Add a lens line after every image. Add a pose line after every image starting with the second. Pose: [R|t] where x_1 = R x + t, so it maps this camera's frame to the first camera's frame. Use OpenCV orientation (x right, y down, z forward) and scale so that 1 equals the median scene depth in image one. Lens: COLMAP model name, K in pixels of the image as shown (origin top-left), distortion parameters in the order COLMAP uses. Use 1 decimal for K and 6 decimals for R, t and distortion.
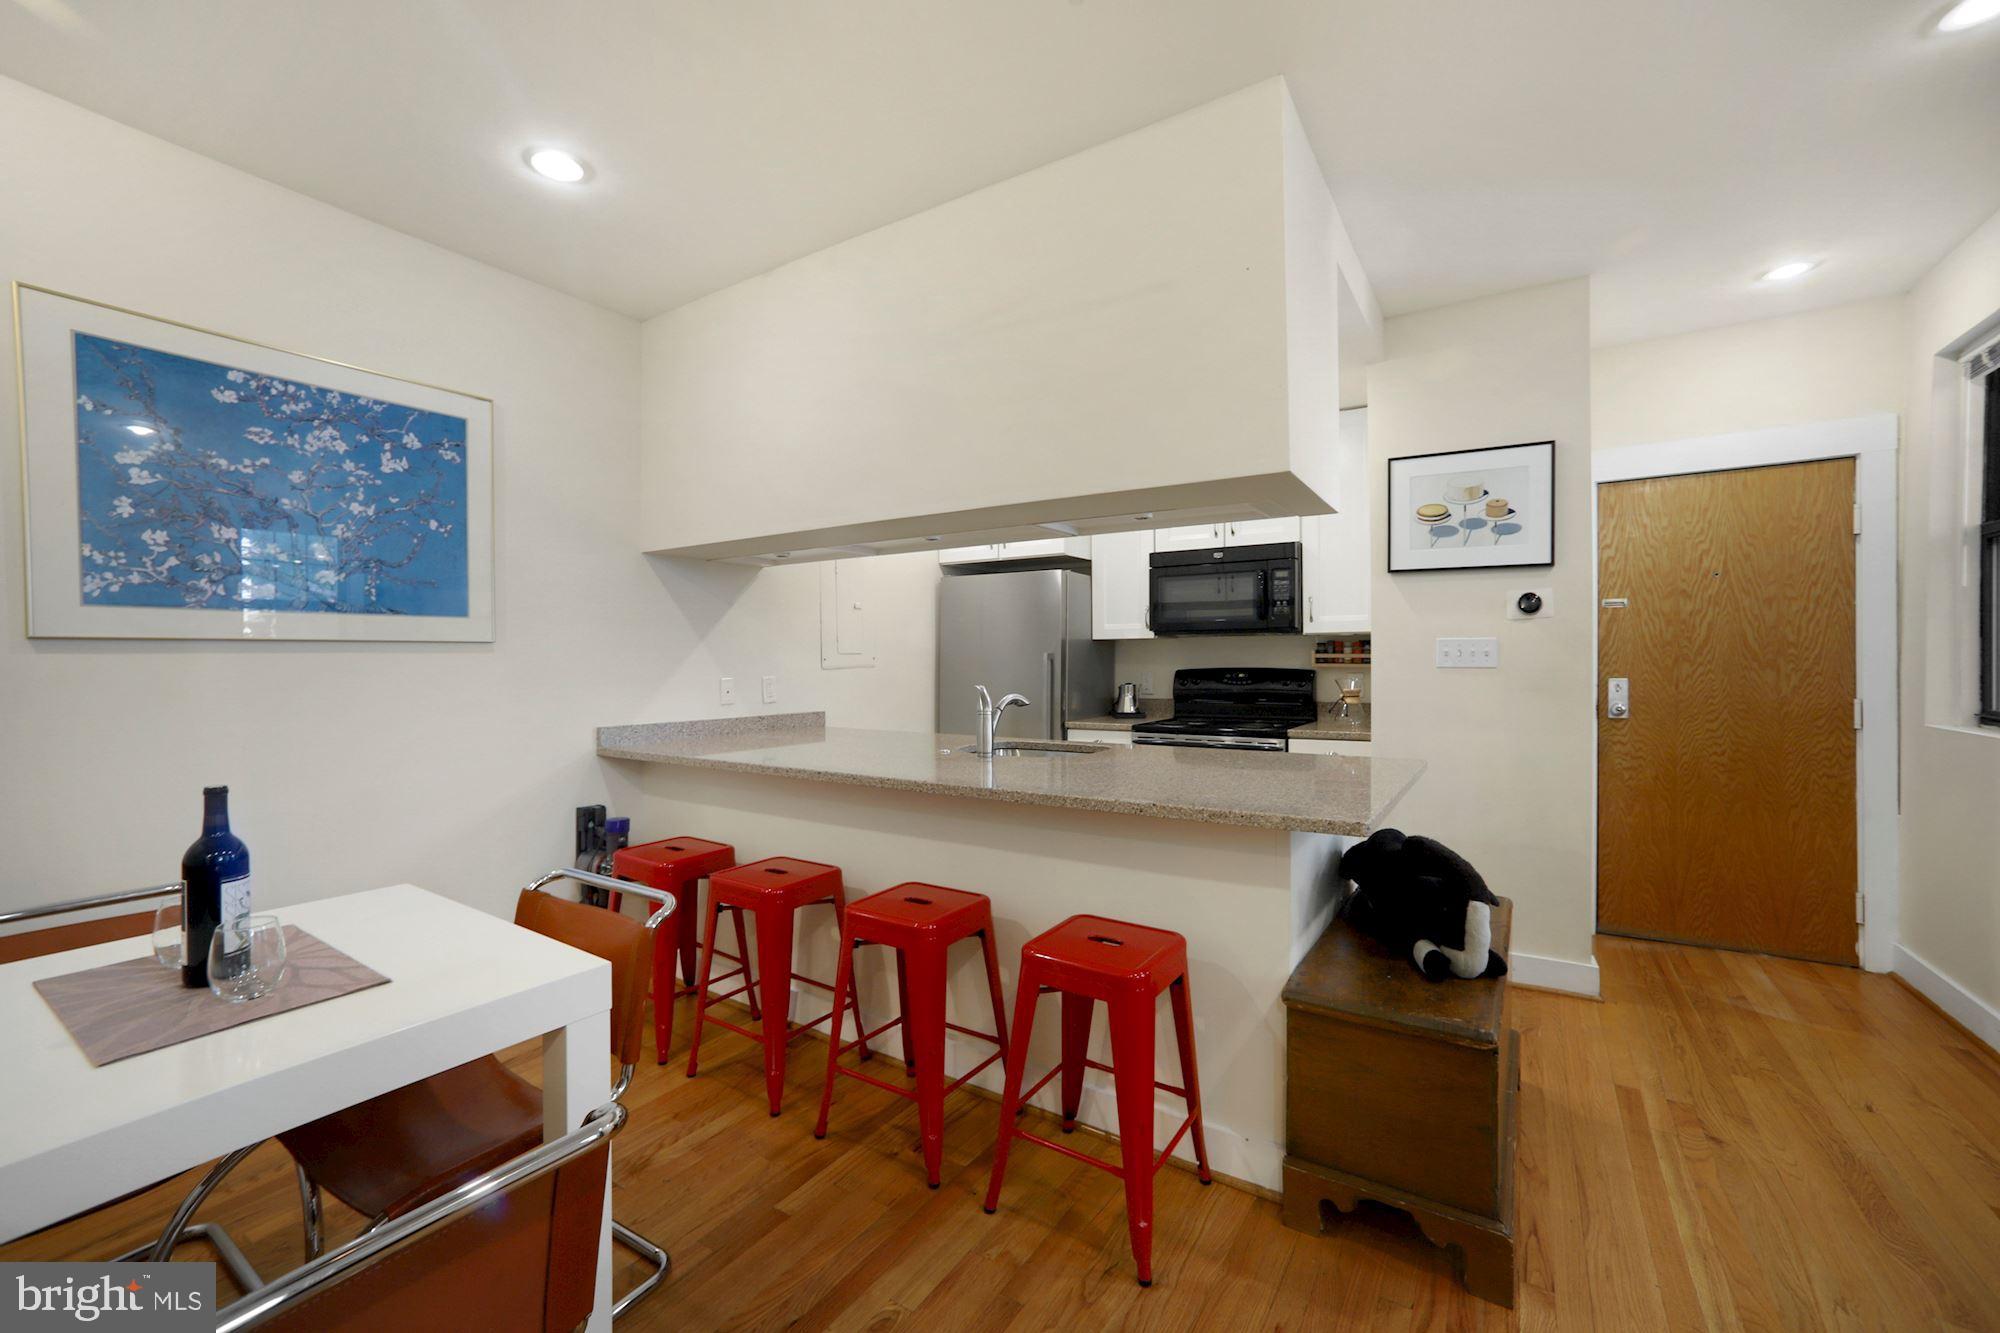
lens RADIAL K [[812.4, 0, 1007.4], [0, 812.4, 664.6], [0, 0, 1]] dist [-0.056027, 0.026314]
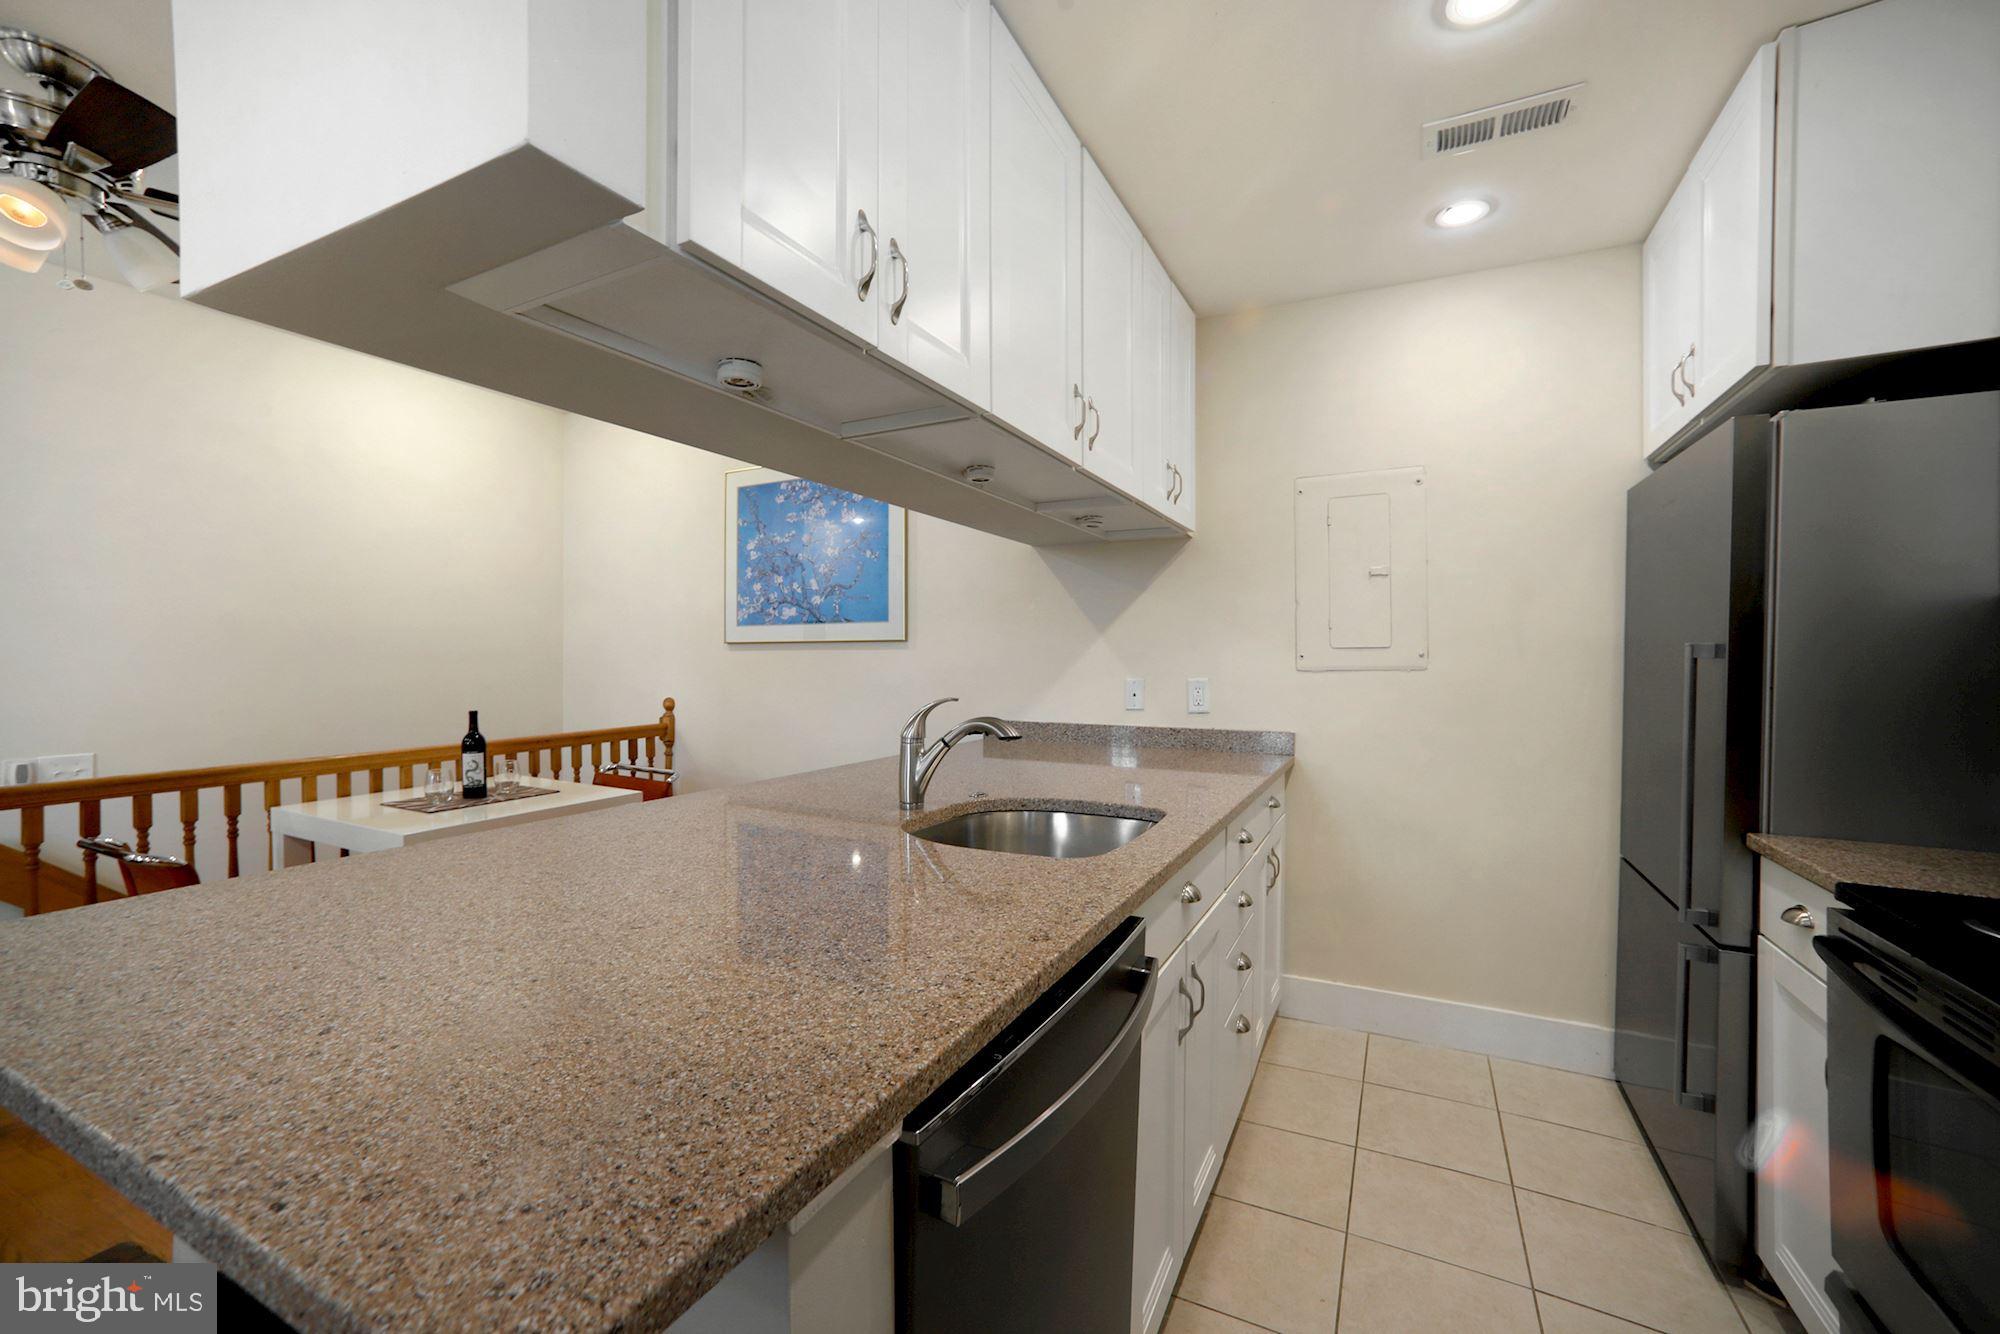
lens RADIAL K [[825.2, 0, 987.5], [0, 825.2, 661.7], [0, 0, 1]] dist [-0.060784, 0.031864]
pose [[0.085994, 0.013534, -0.996204, 0.629586], [-0.008109, 0.999884, 0.012884, -0.012760], [0.996263, 0.006970, 0.086094, 1.002252]]
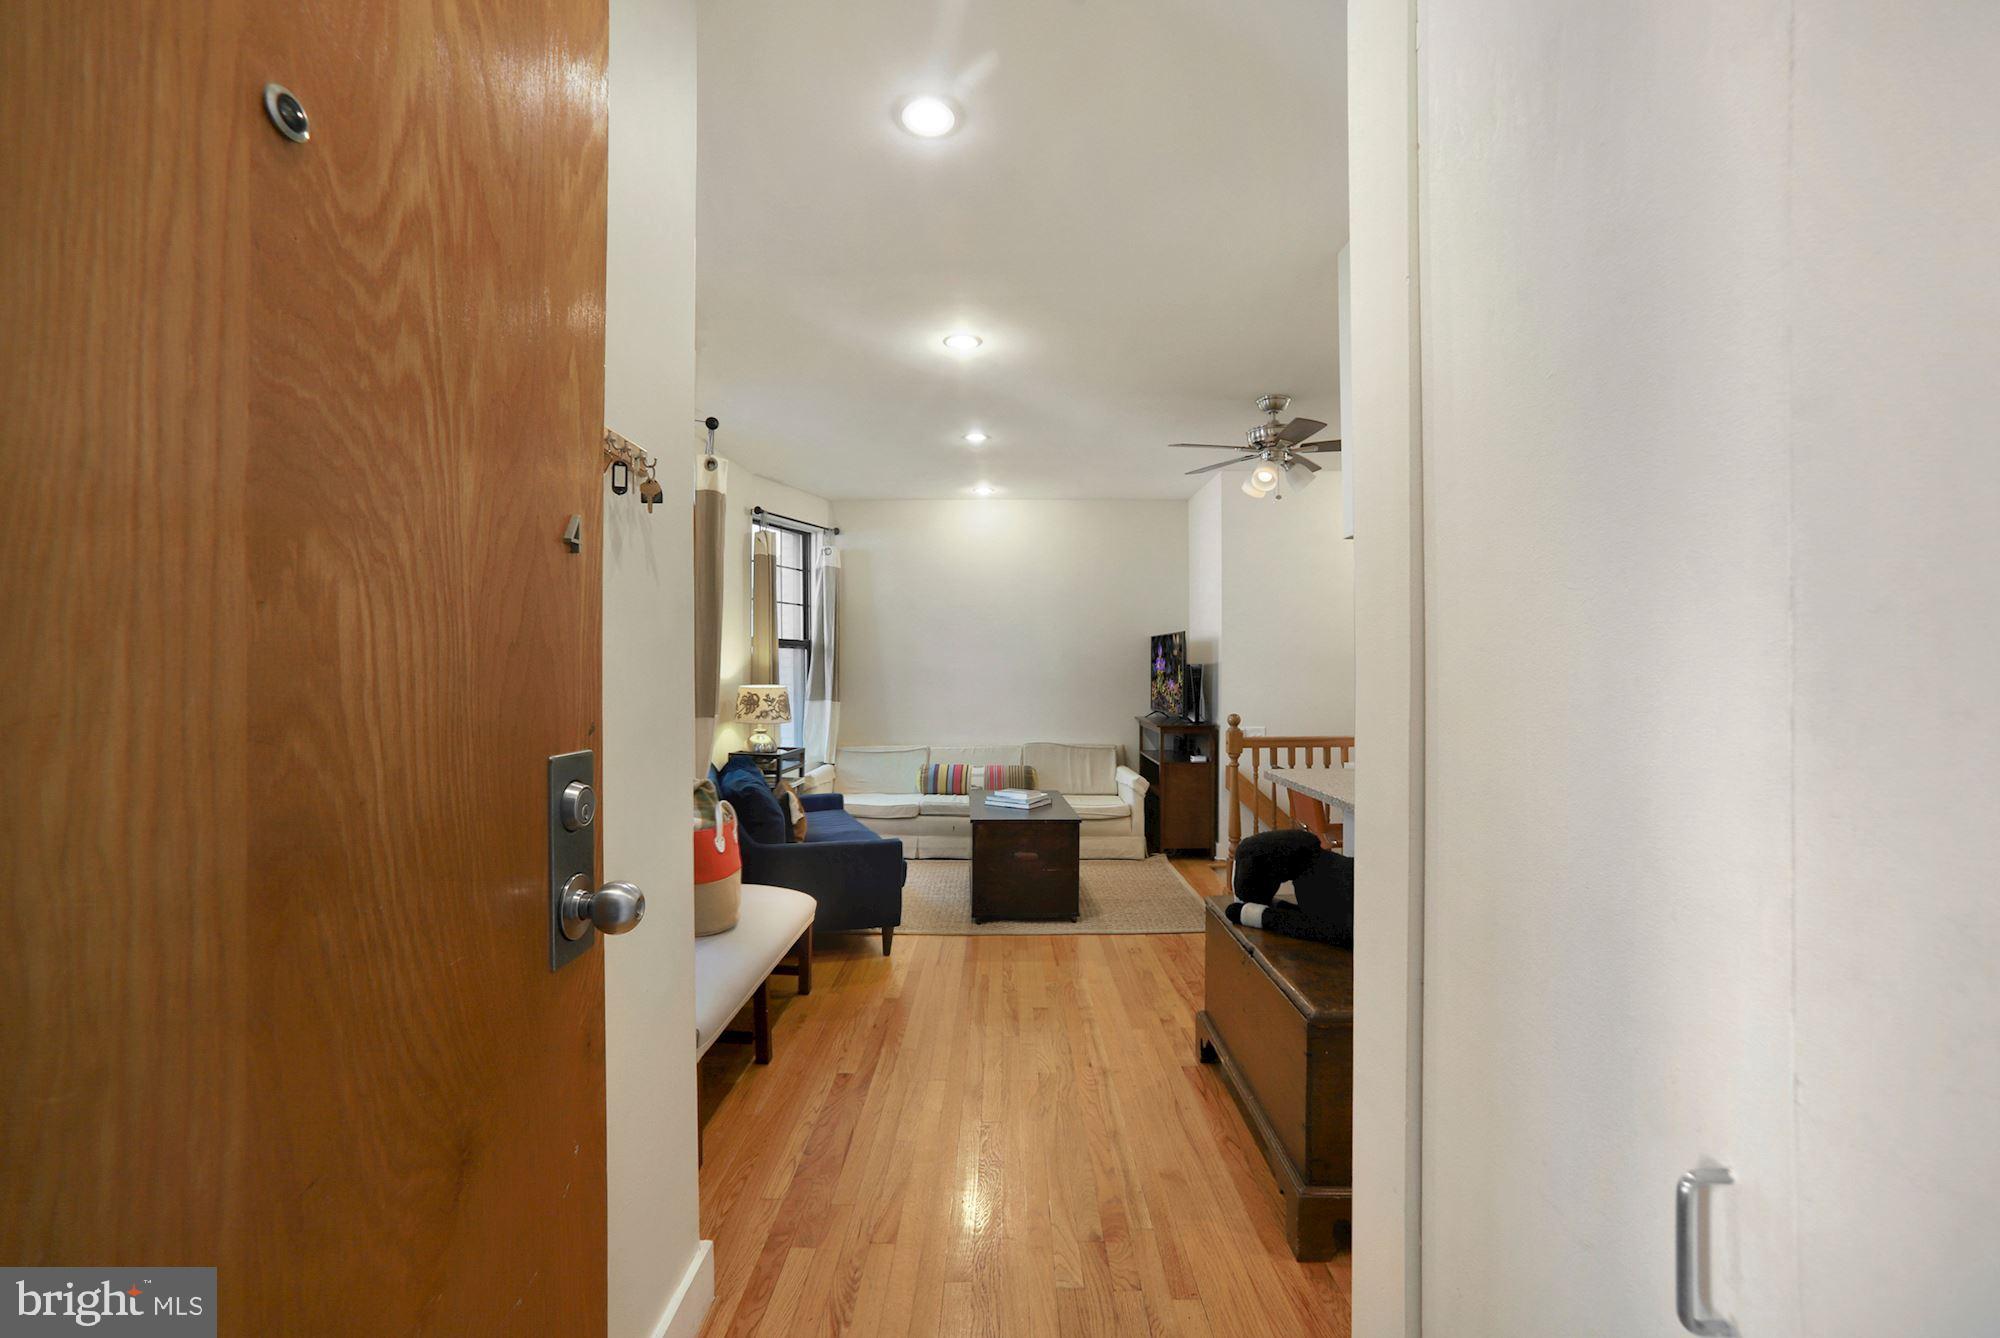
lens RADIAL K [[819.9, 0, 1000.0], [0, 819.9, 669.0], [0, 0, 1]] dist [-0.060035, 0.030682]
pose [[-0.845462, 0.008337, -0.533970, 1.080882], [0.010225, 0.999948, -0.000576, -0.016543], [0.533937, -0.005947, -0.845503, 1.260106]]
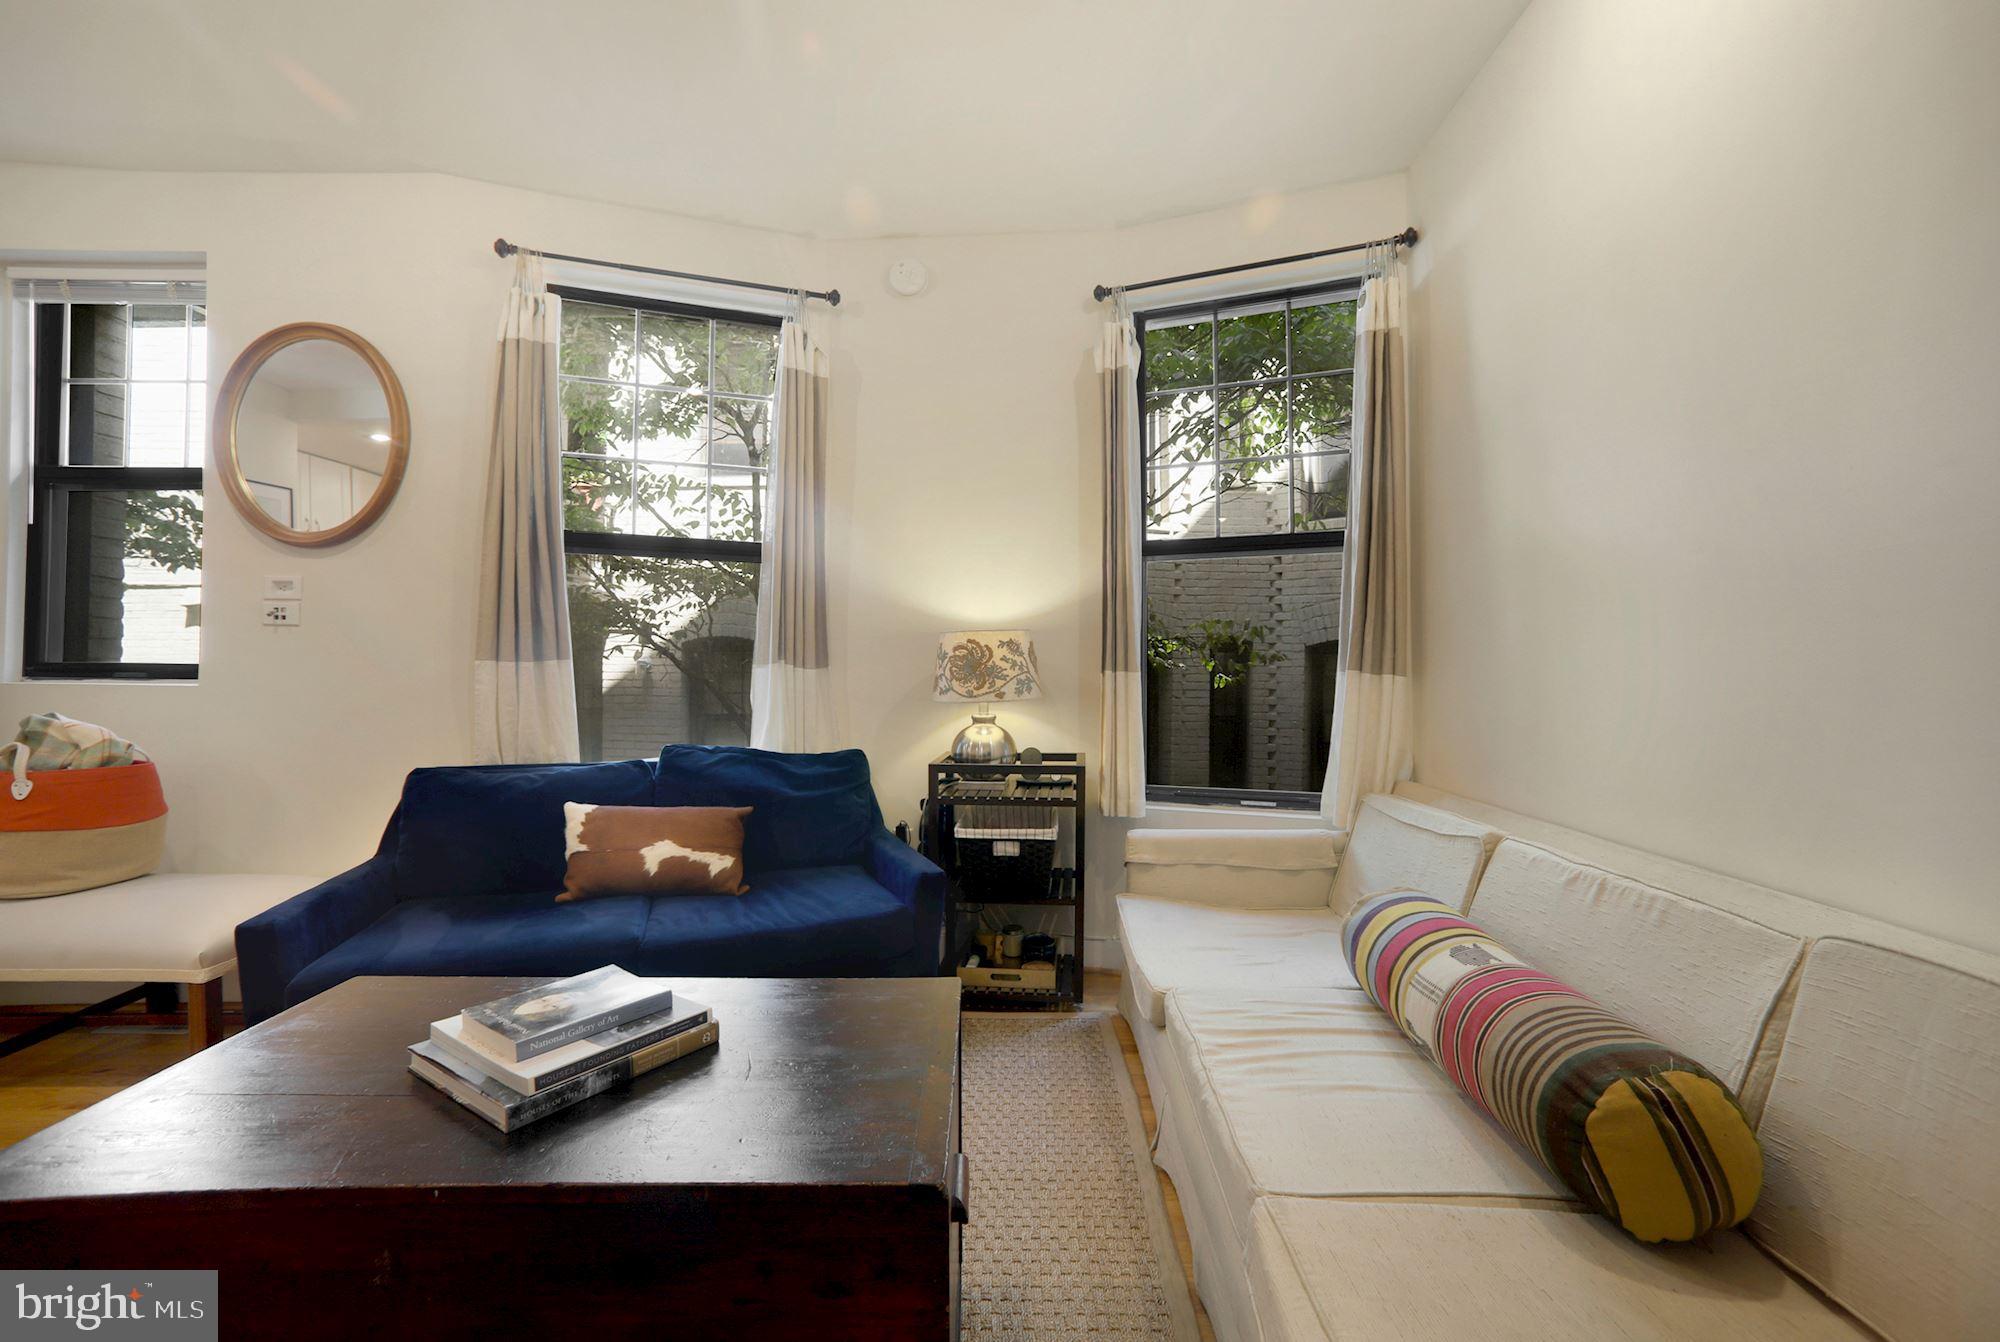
lens RADIAL K [[825.8, 0, 1011.2], [0, 825.8, 662.4], [0, 0, 1]] dist [-0.076112, 0.036741]
pose [[-0.519366, 0.022741, 0.854249, -0.293649], [0.002520, 0.999682, -0.025081, 0.076814], [-0.854548, -0.010873, -0.519258, -0.117879]]
